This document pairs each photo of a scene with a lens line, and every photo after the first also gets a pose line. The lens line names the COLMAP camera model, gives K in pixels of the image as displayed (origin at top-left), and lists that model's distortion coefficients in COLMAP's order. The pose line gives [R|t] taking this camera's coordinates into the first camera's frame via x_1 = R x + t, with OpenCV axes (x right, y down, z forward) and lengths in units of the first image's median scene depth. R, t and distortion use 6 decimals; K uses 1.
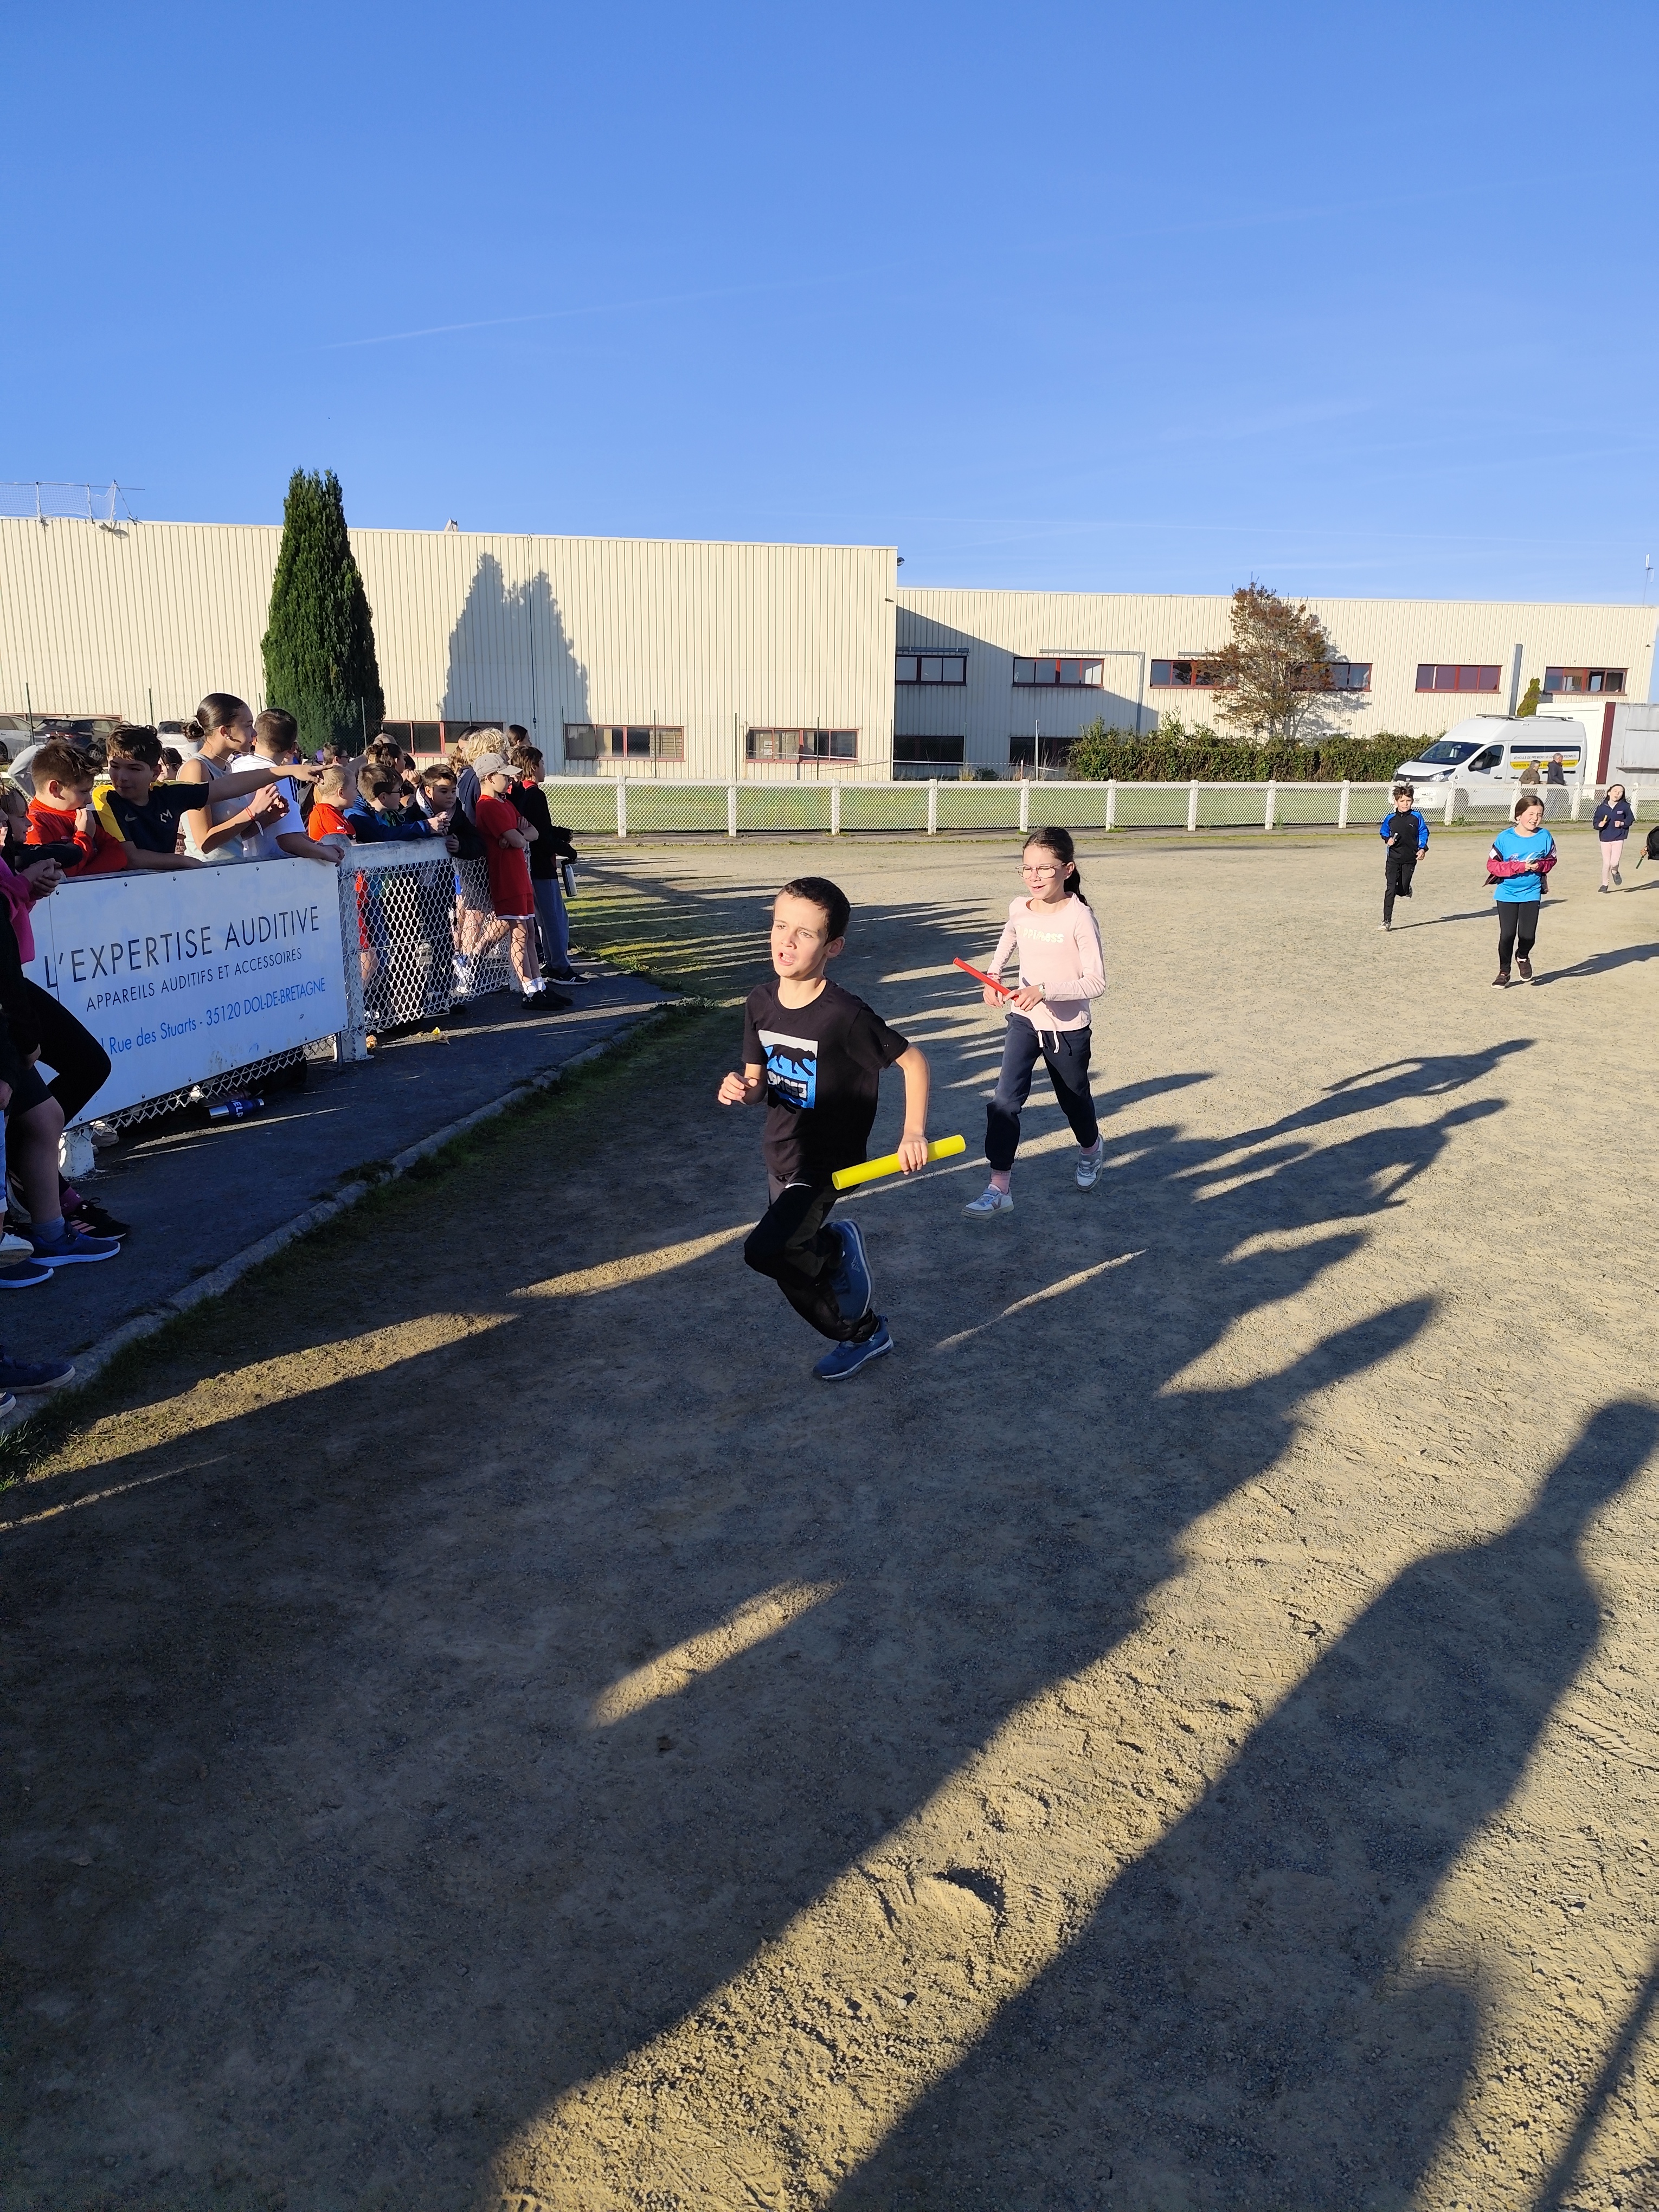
lens RADIAL K [[1530.5, 0, 847.7], [0, 1530.5, 1129.2], [0, 0, 1]] dist [0.040928, -0.061303]
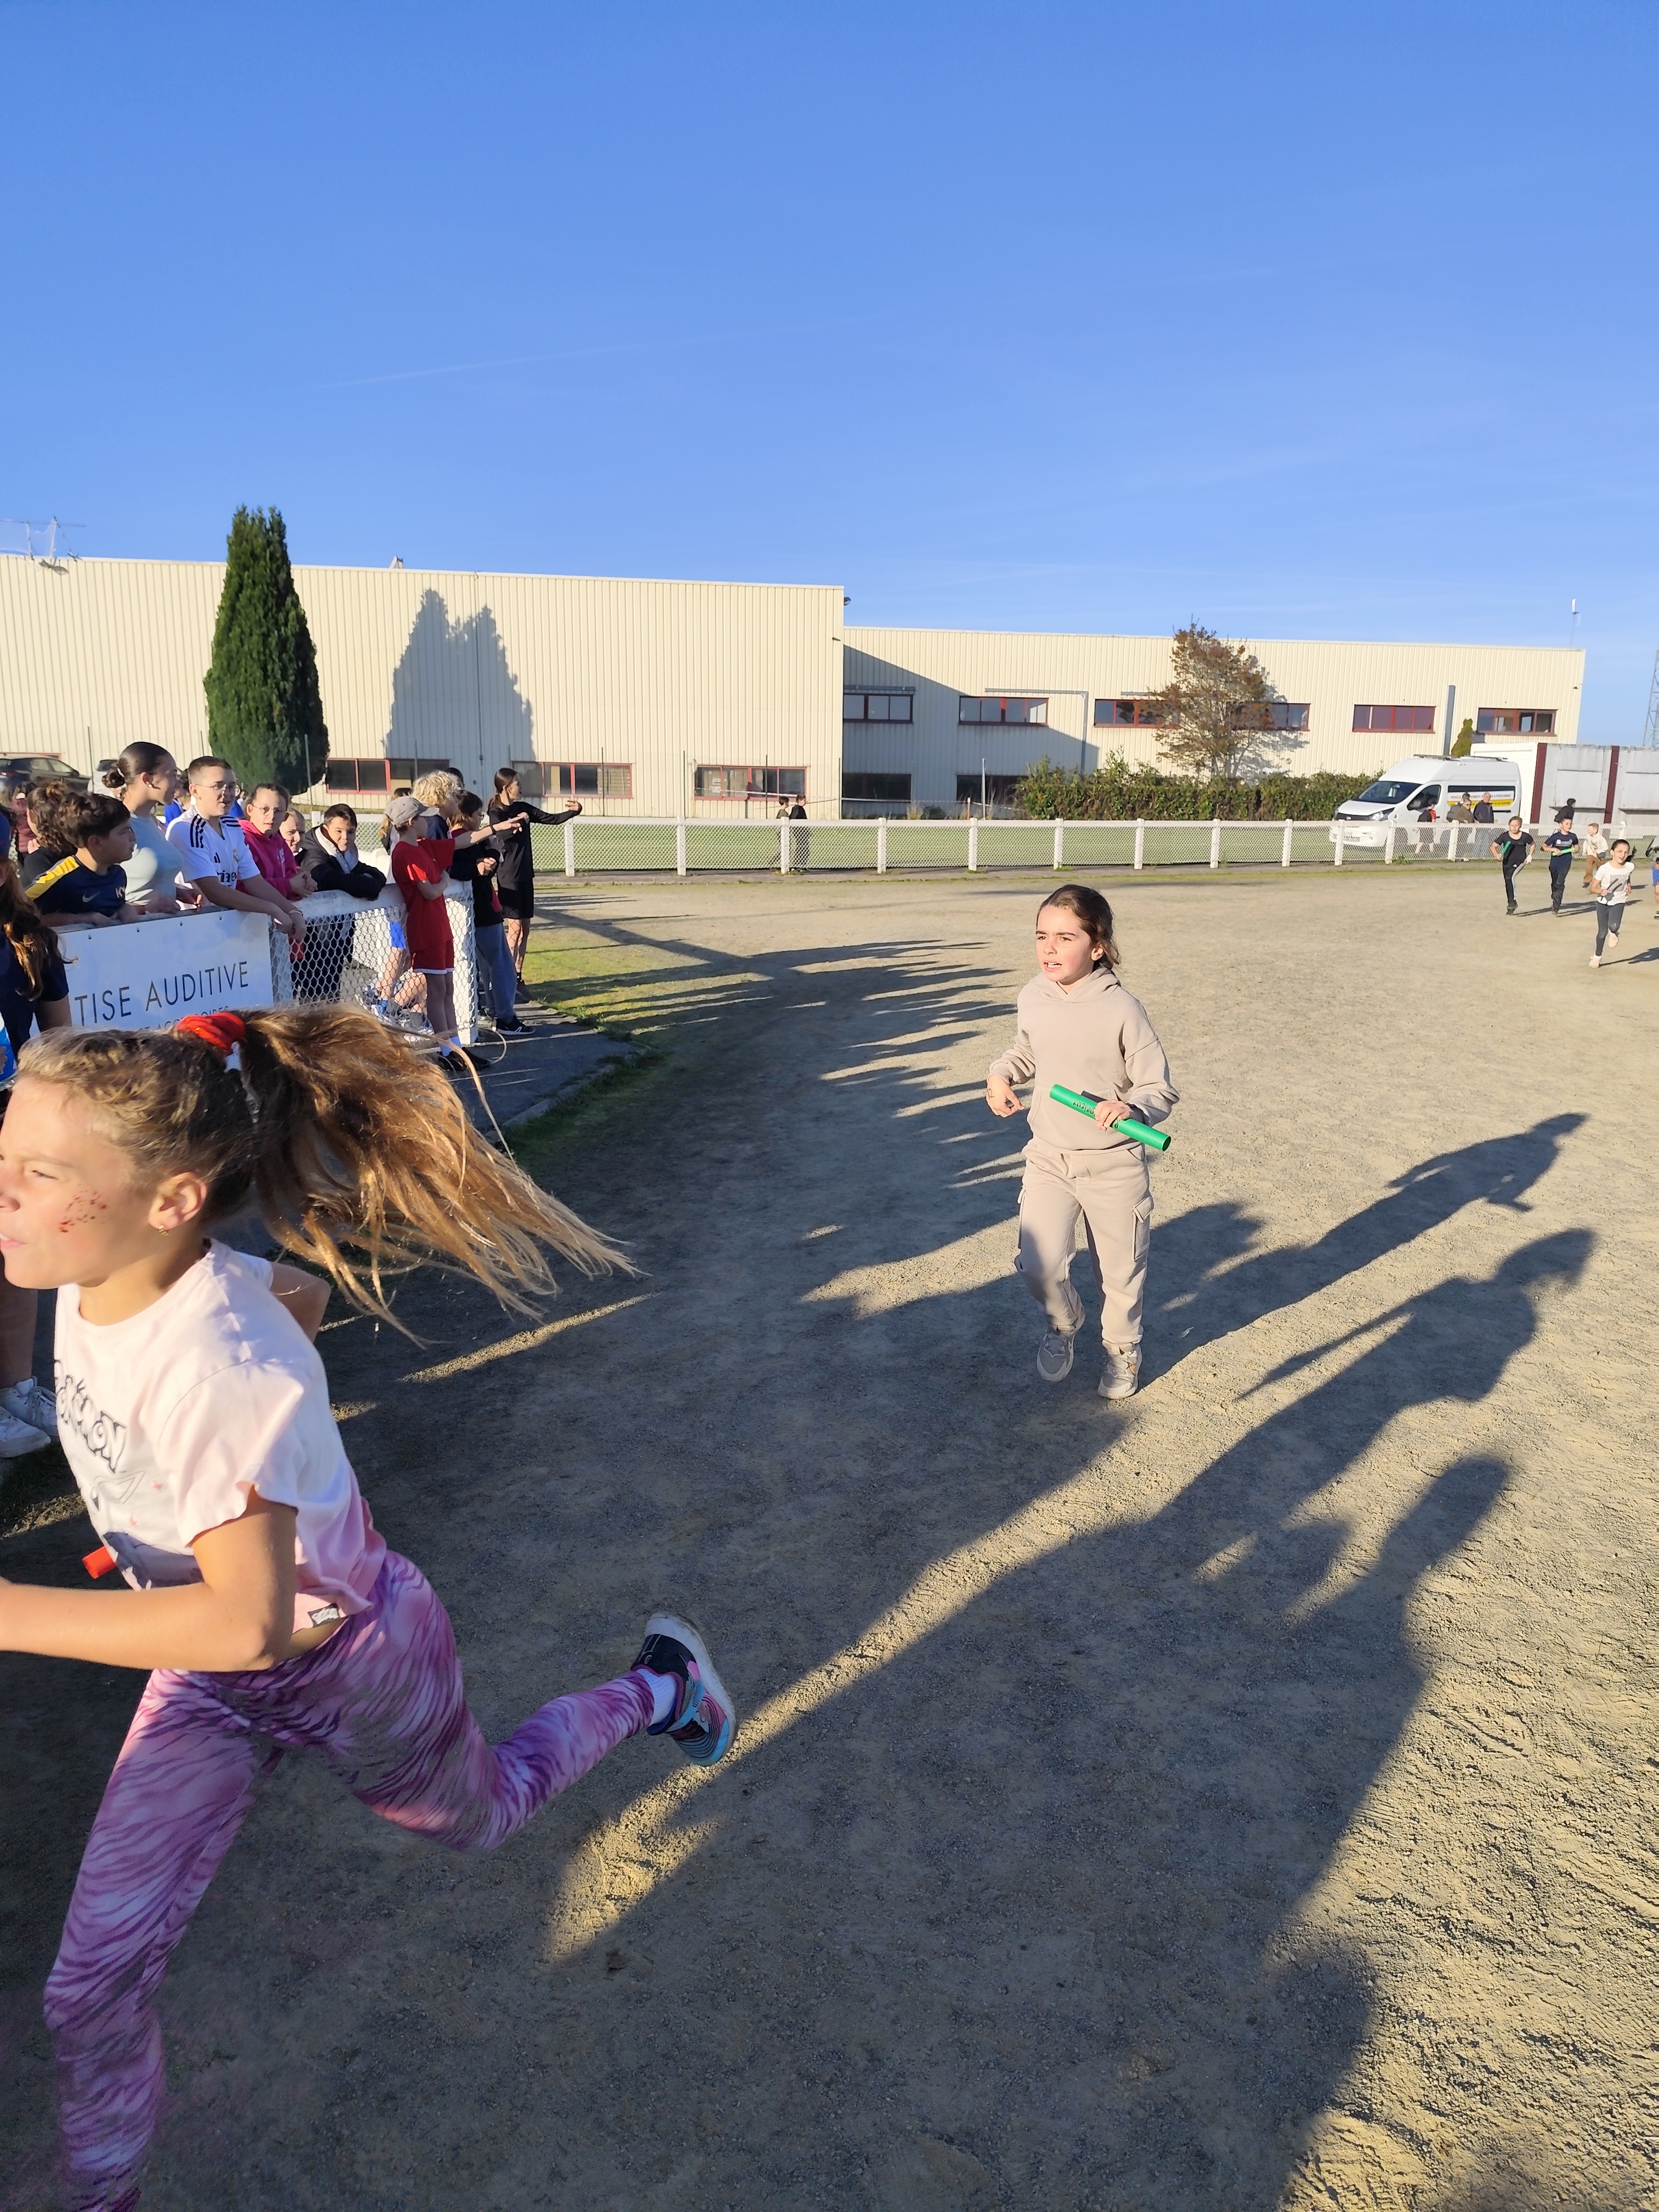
lens RADIAL K [[1516.2, 0, 847.9], [0, 1516.2, 1141.5], [0, 0, 1]] dist [0.030712, -0.047894]
pose [[0.999417, -0.006416, 0.033548, -0.005682], [0.006815, 0.999907, -0.011792, -0.024082], [-0.033469, 0.012014, 0.999368, 0.056224]]
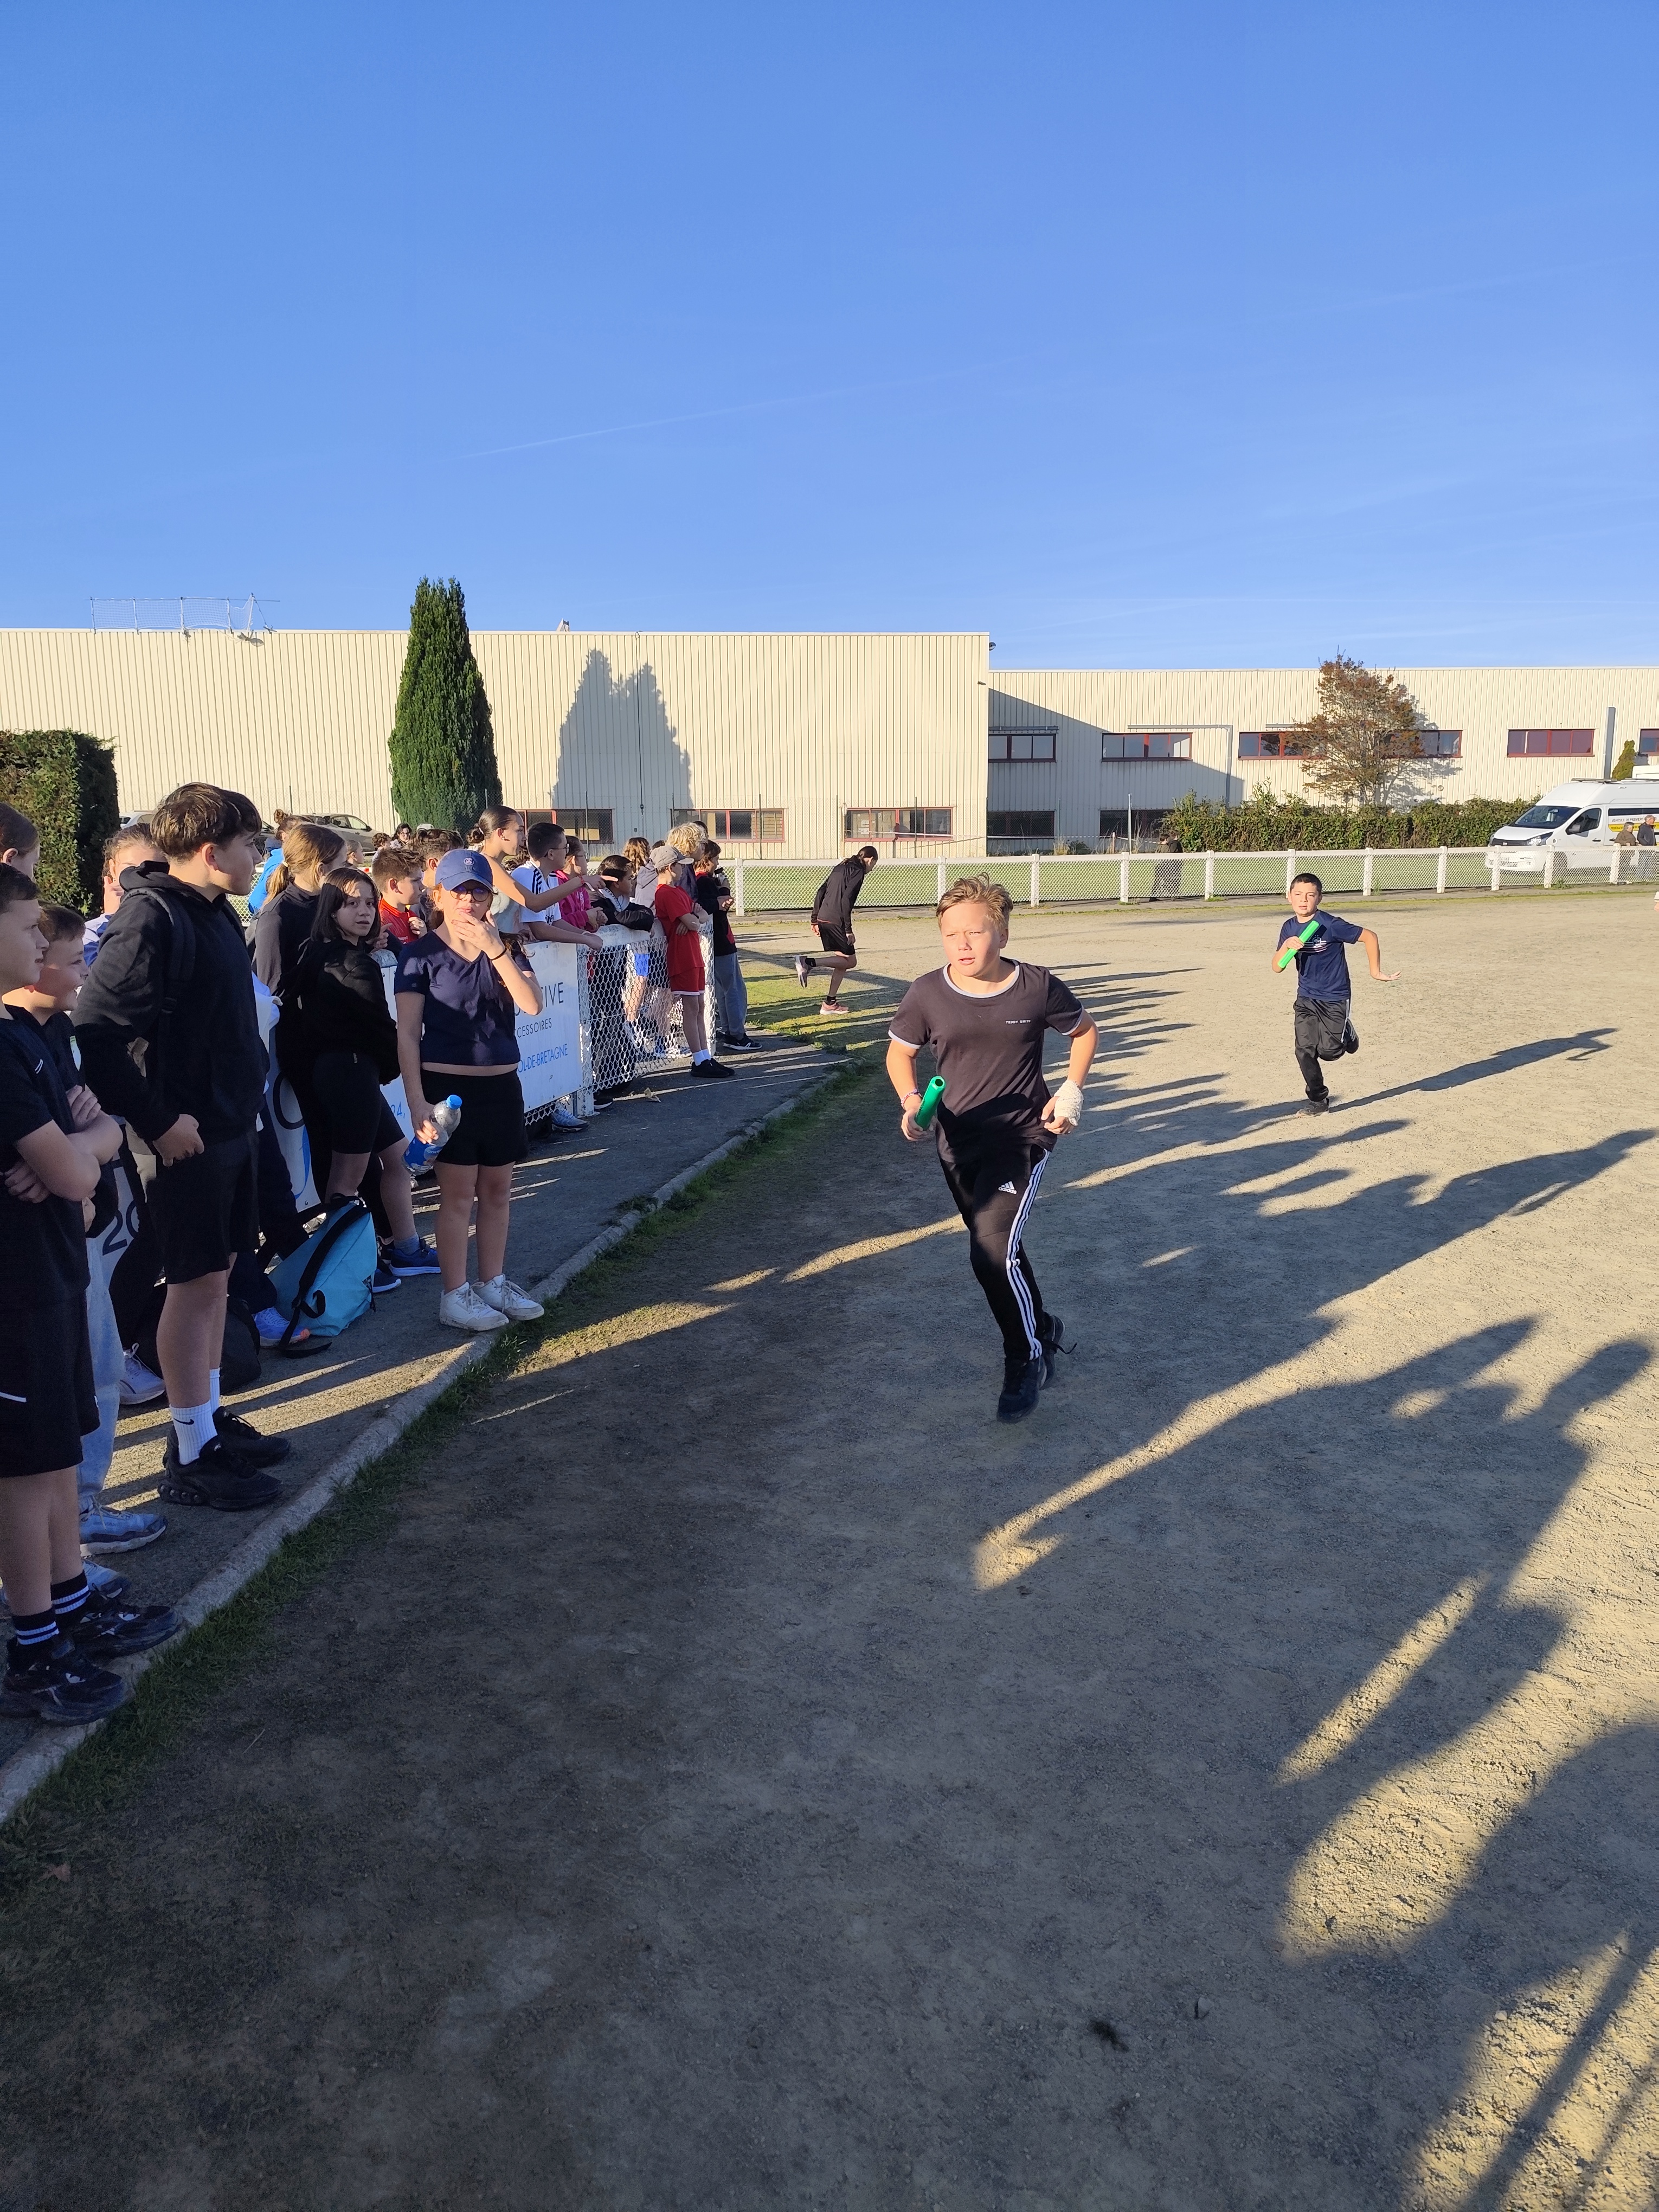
lens RADIAL K [[1541.9, 0, 834.9], [0, 1541.9, 1111.9], [0, 0, 1]] dist [0.040600, -0.057847]
pose [[0.998155, -0.011559, -0.059604, -0.087690], [0.008017, 0.998207, -0.059324, 0.027886], [0.060183, 0.058737, 0.996458, -0.165242]]
